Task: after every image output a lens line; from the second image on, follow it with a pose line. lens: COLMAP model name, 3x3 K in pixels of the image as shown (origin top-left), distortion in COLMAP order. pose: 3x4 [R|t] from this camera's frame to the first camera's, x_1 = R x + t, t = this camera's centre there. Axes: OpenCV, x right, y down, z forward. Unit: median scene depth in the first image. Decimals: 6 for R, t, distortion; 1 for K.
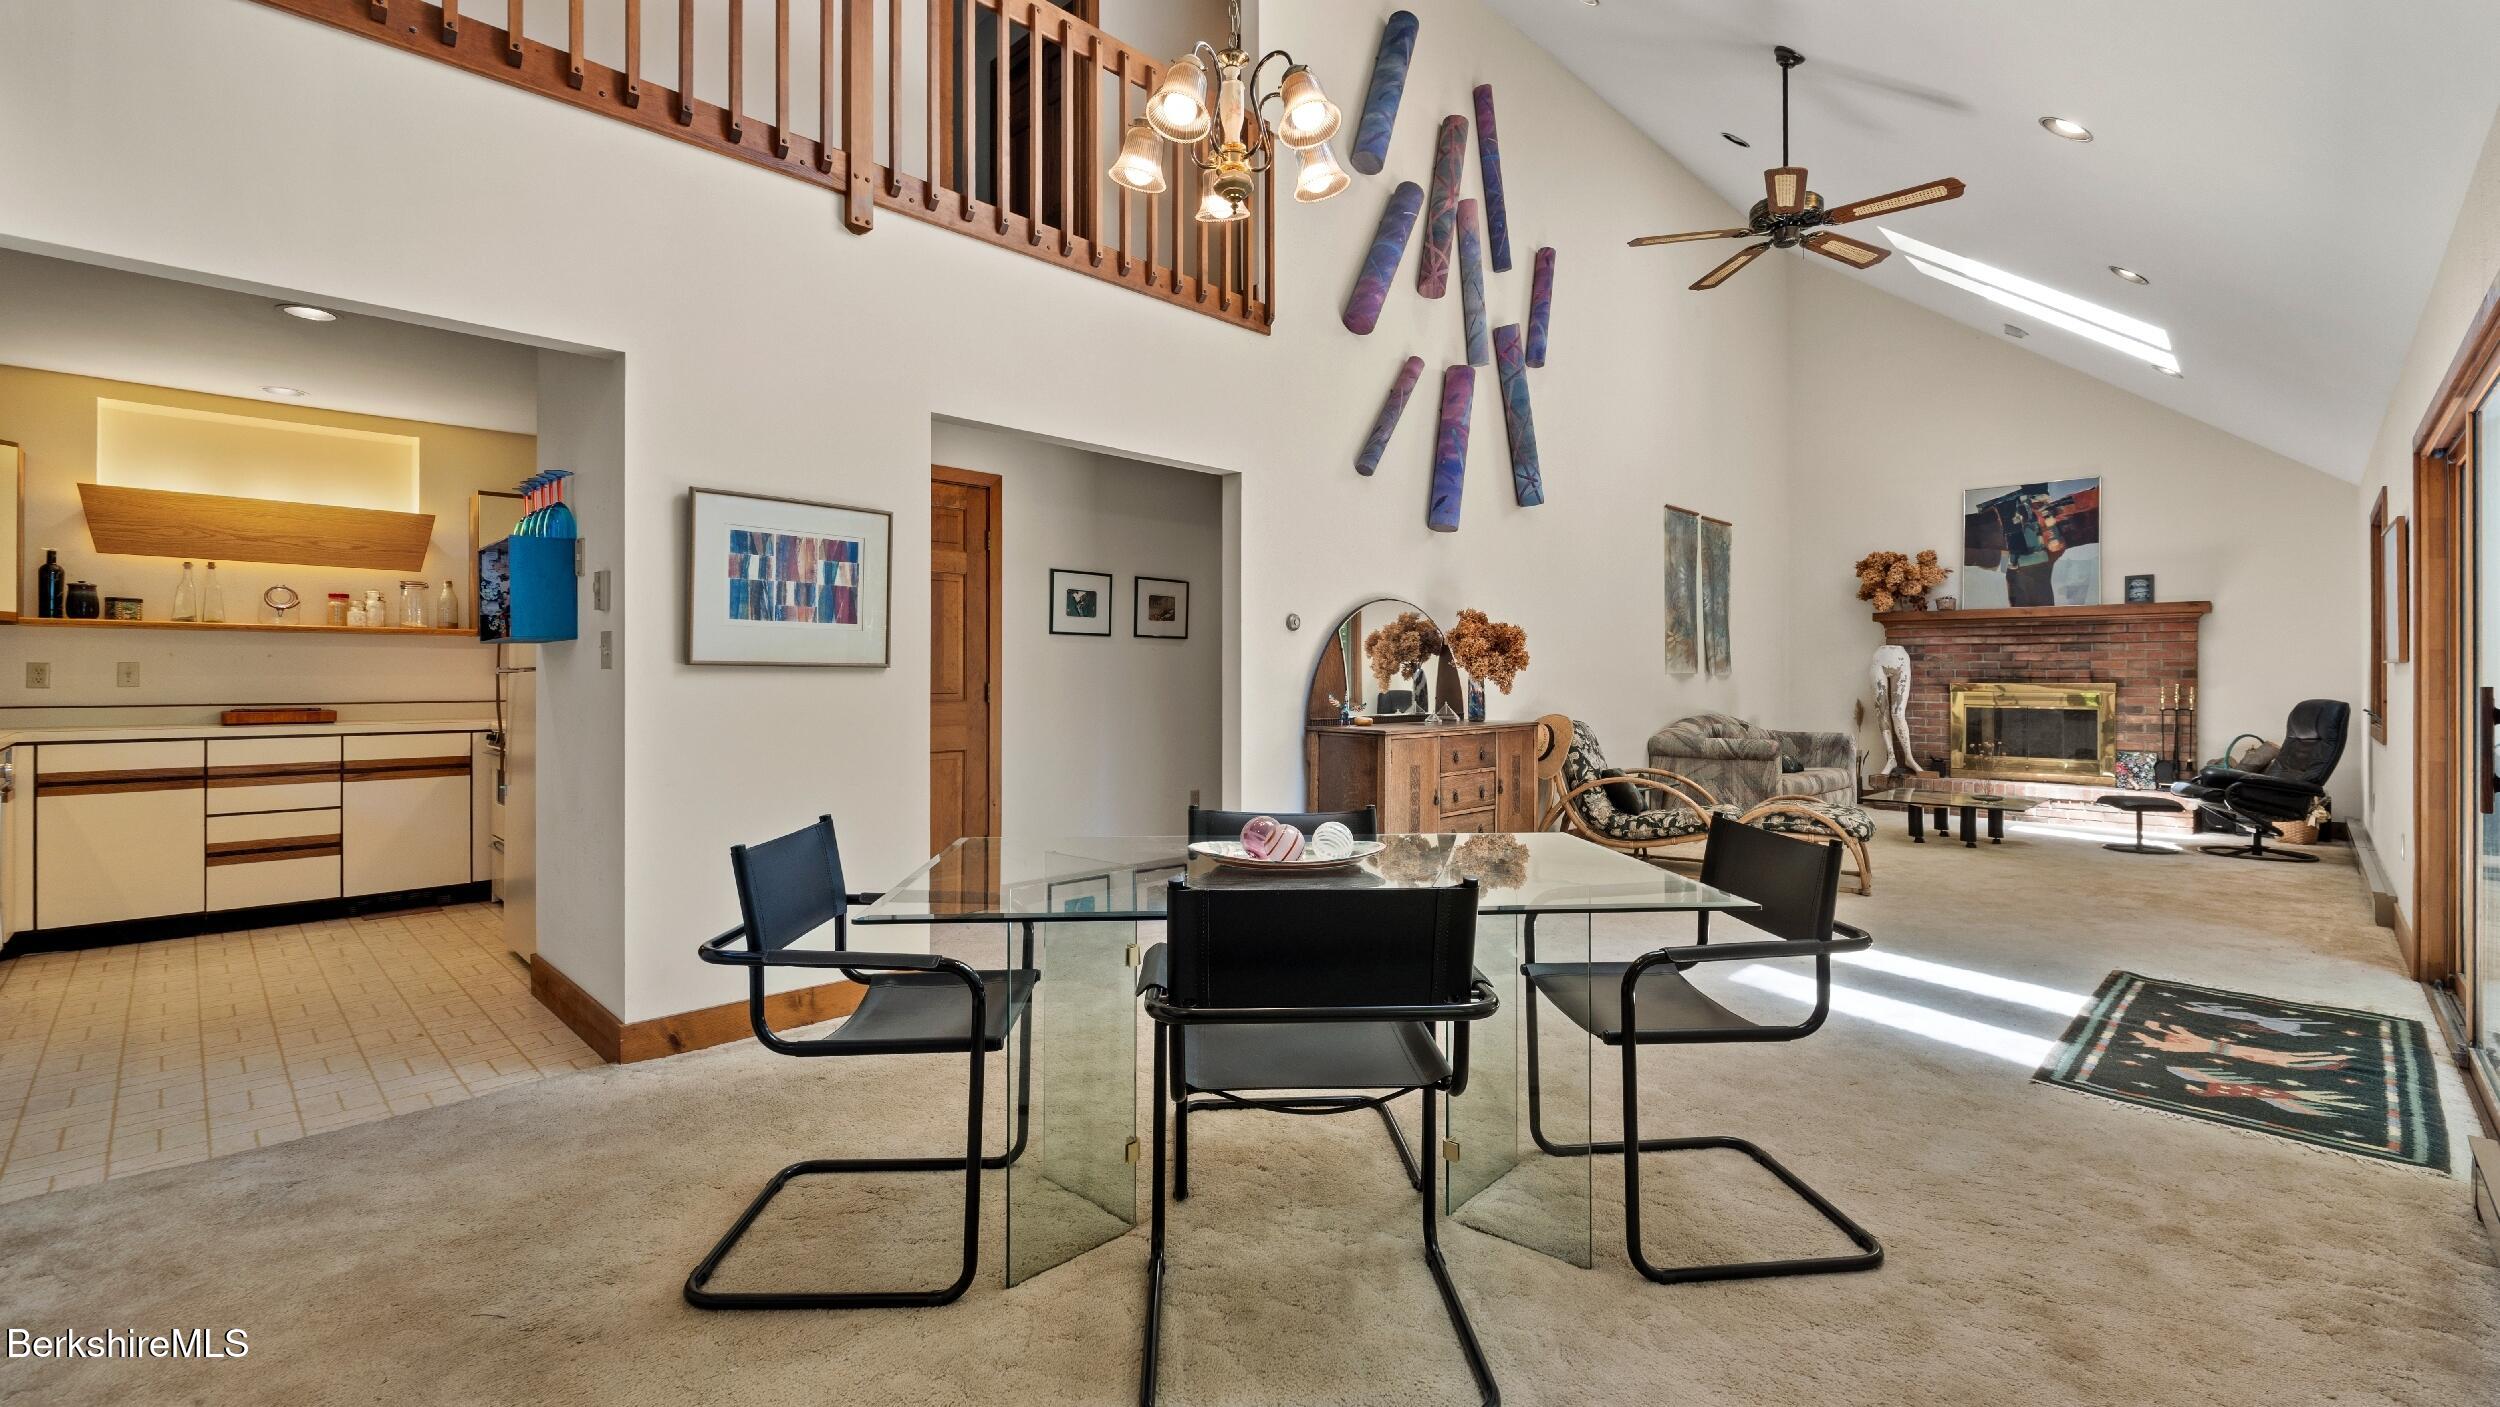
lens RADIAL K [[1061.9, 0, 1272.5], [0, 1061.9, 669.9], [0, 0, 1]] dist [-0.000604, 0.000027]
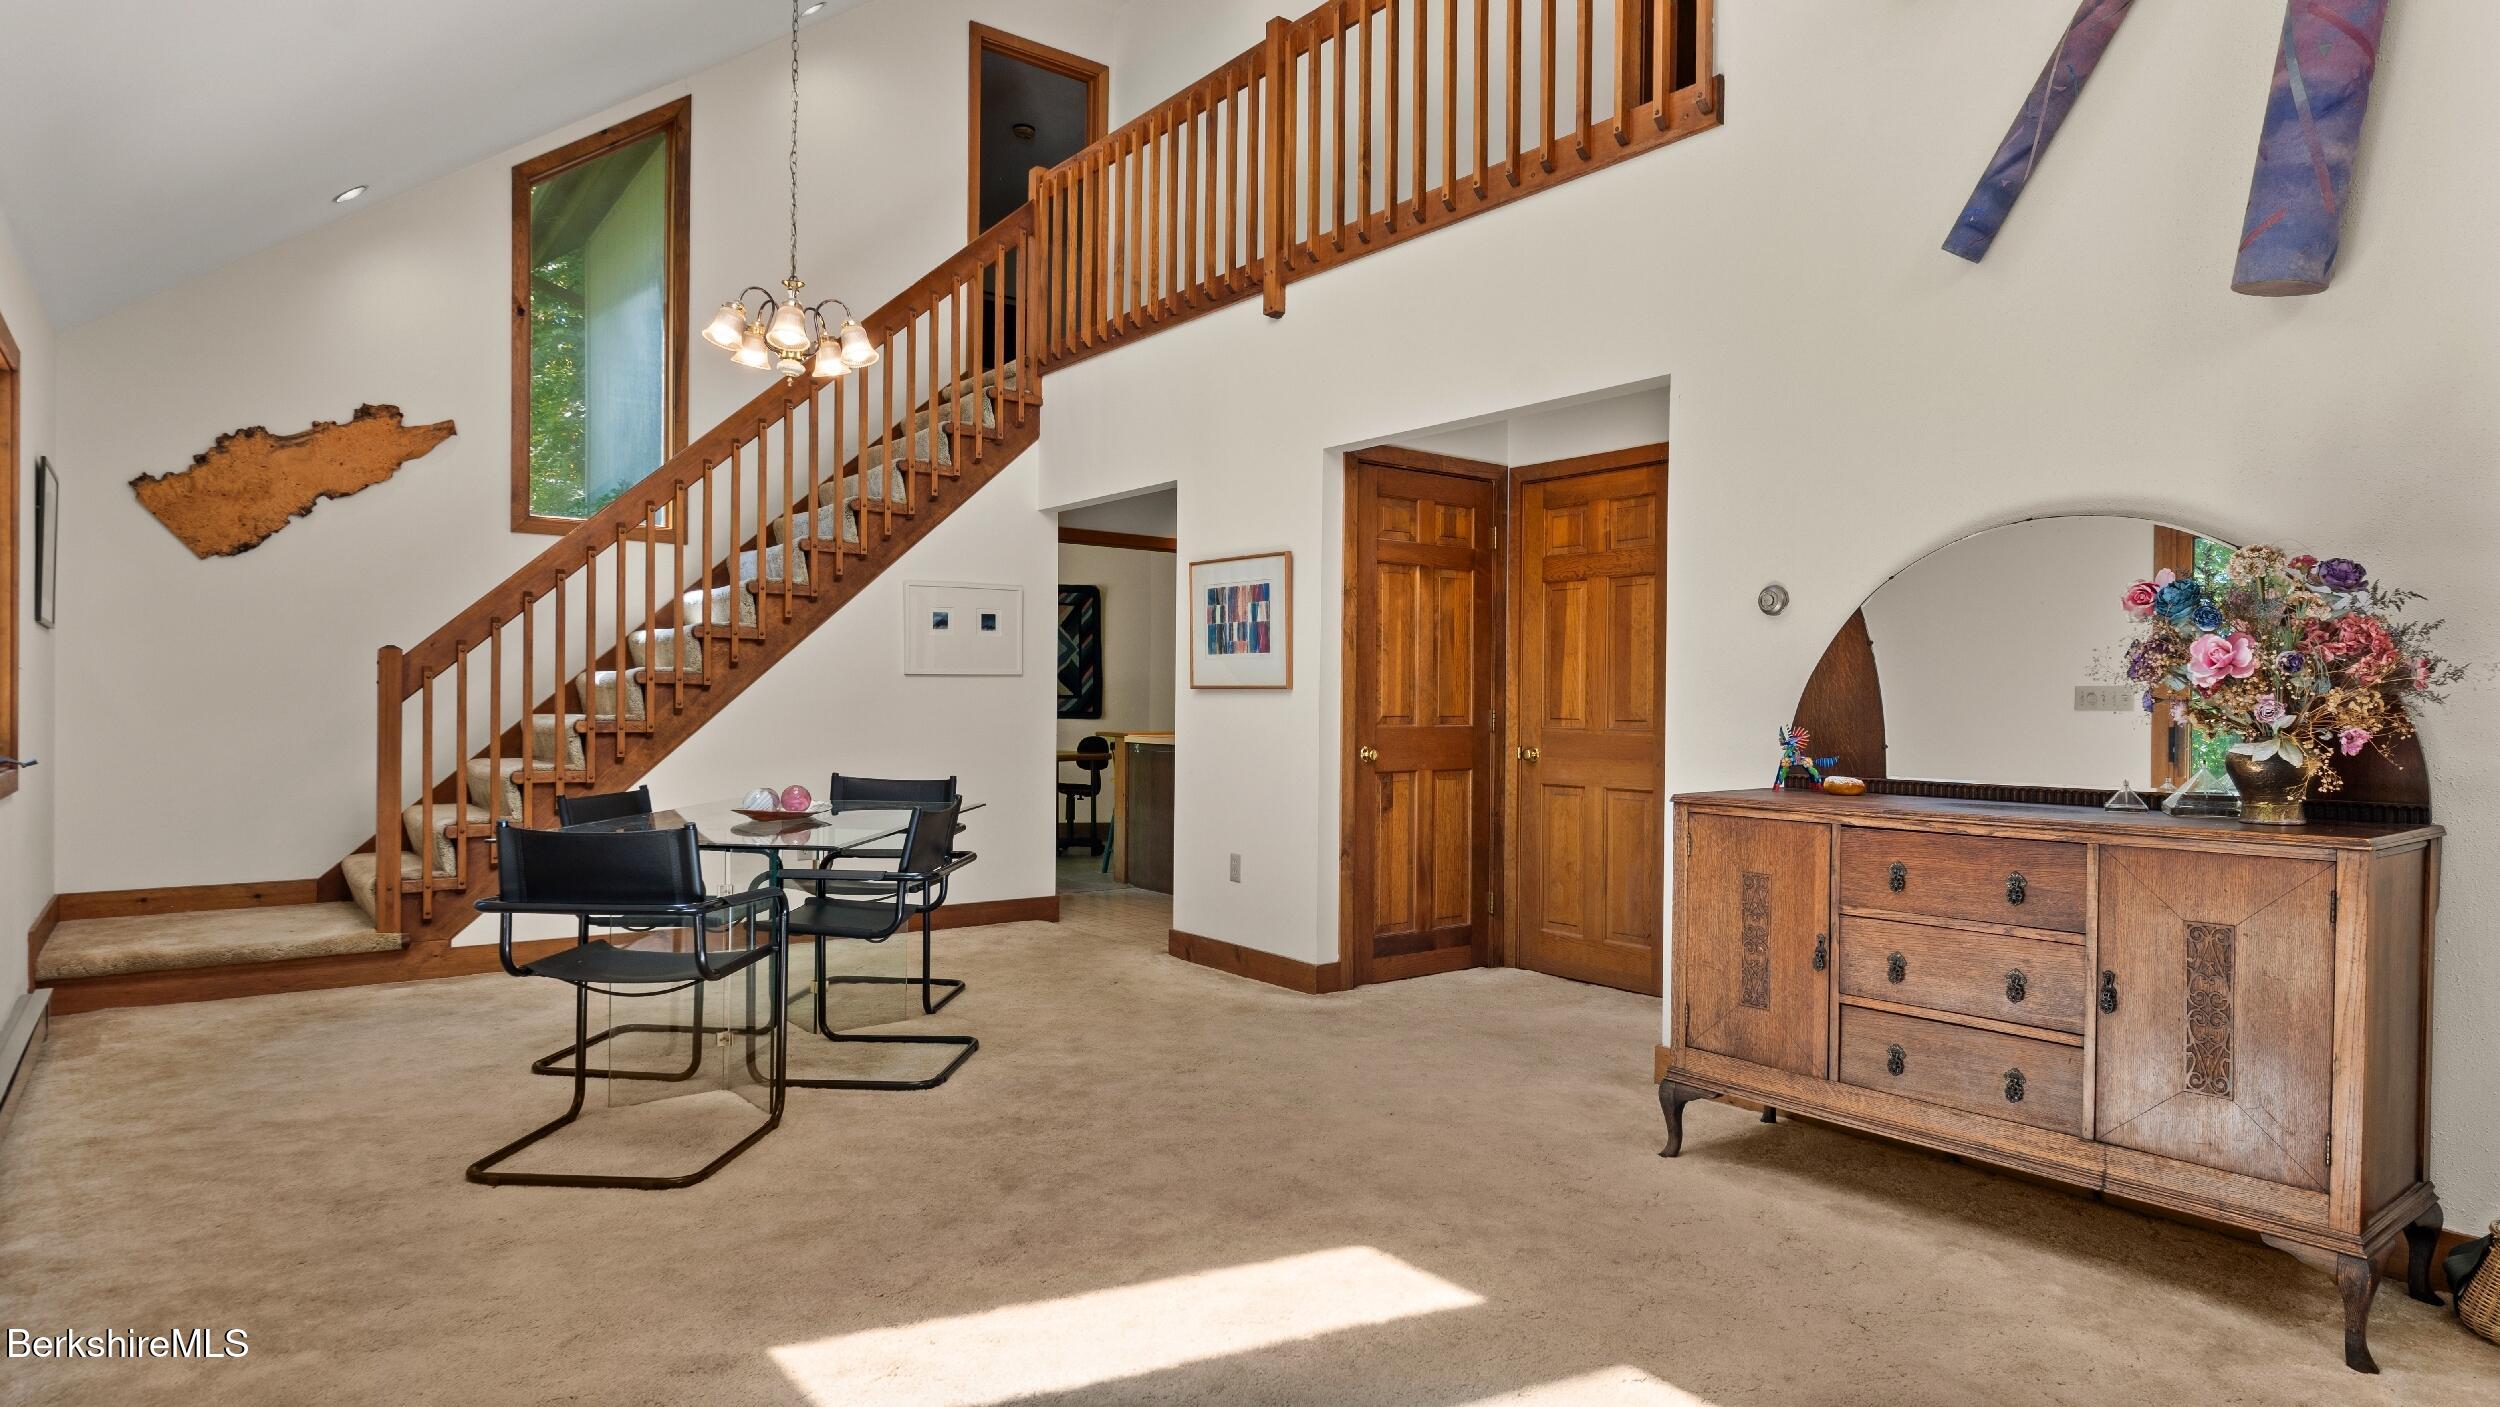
lens RADIAL K [[1418.0, 0, 1241.7], [0, 1418.0, 711.8], [0, 0, 1]] dist [0.005332, 0.000834]
pose [[-0.156150, 0.002460, -0.987730, 0.500222], [-0.001741, 0.999995, 0.002766, 0.007822], [0.987732, 0.002151, -0.156145, 0.522810]]
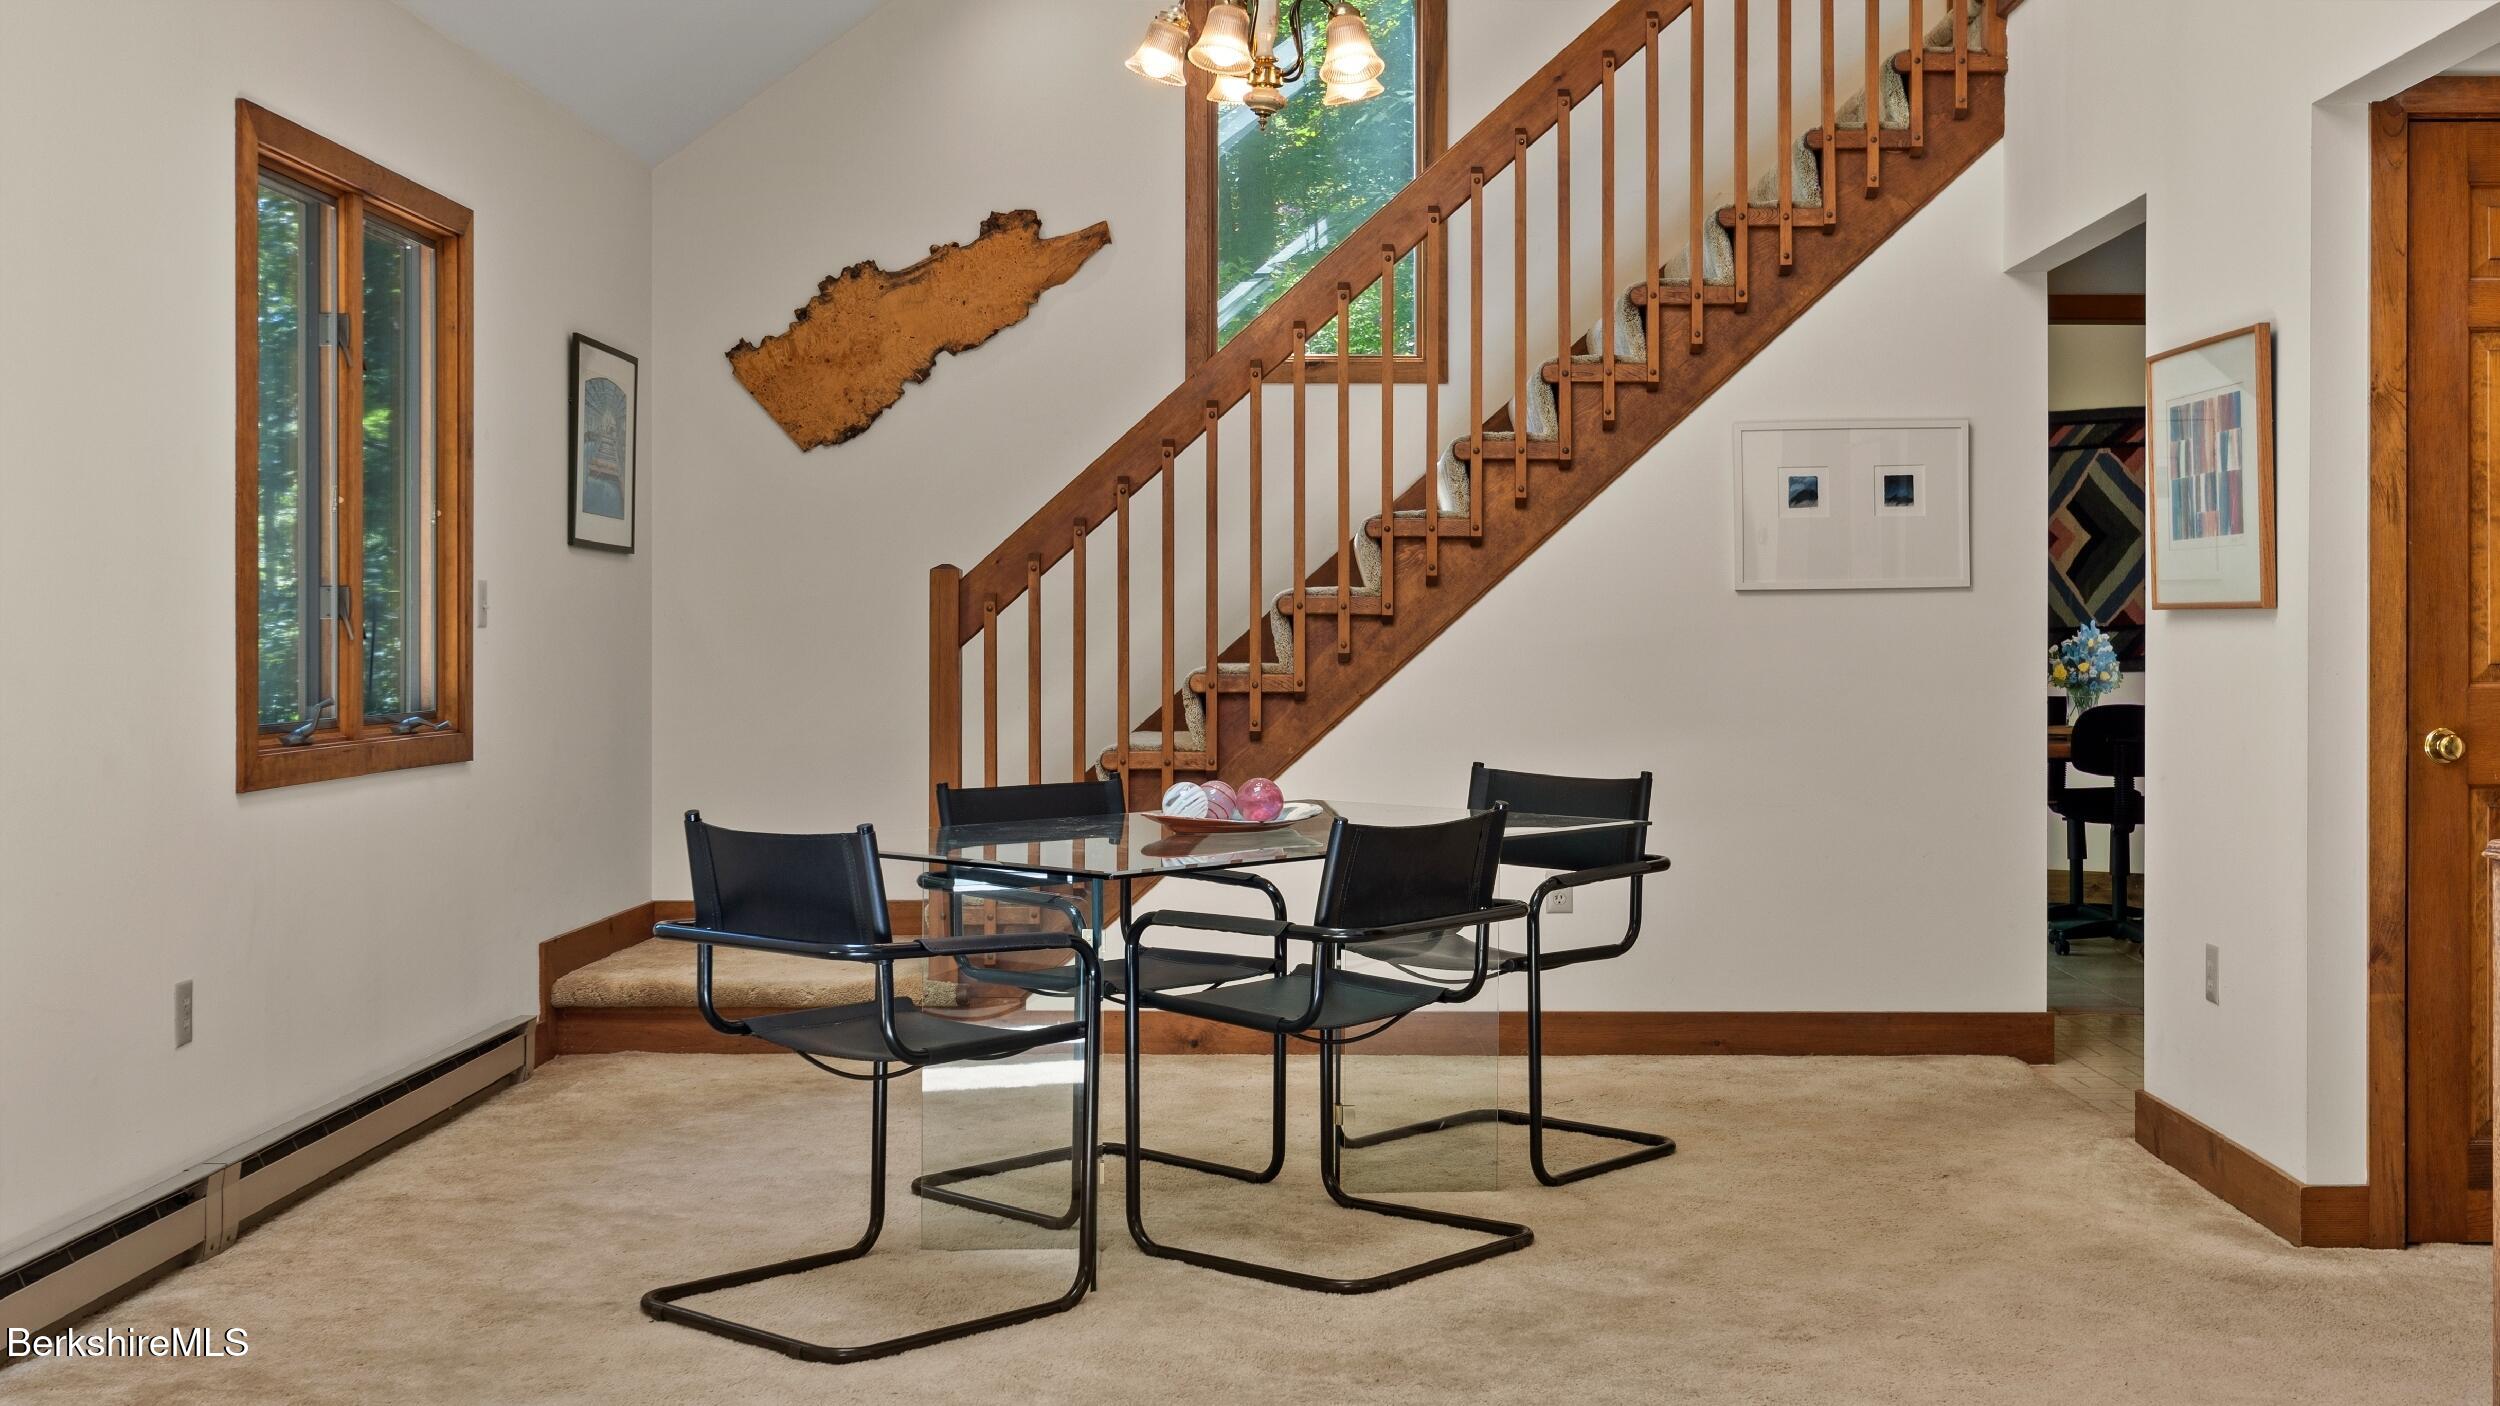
lens RADIAL K [[2698.4, 0, 1294.7], [0, 2698.4, 633.7], [0, 0, 1]] dist [0.040422, 0.000000]
pose [[-0.726837, -0.001347, -0.686808, 0.428850], [0.004261, 0.999970, -0.006471, 0.007707], [0.686796, -0.007630, -0.726810, 0.720077]]
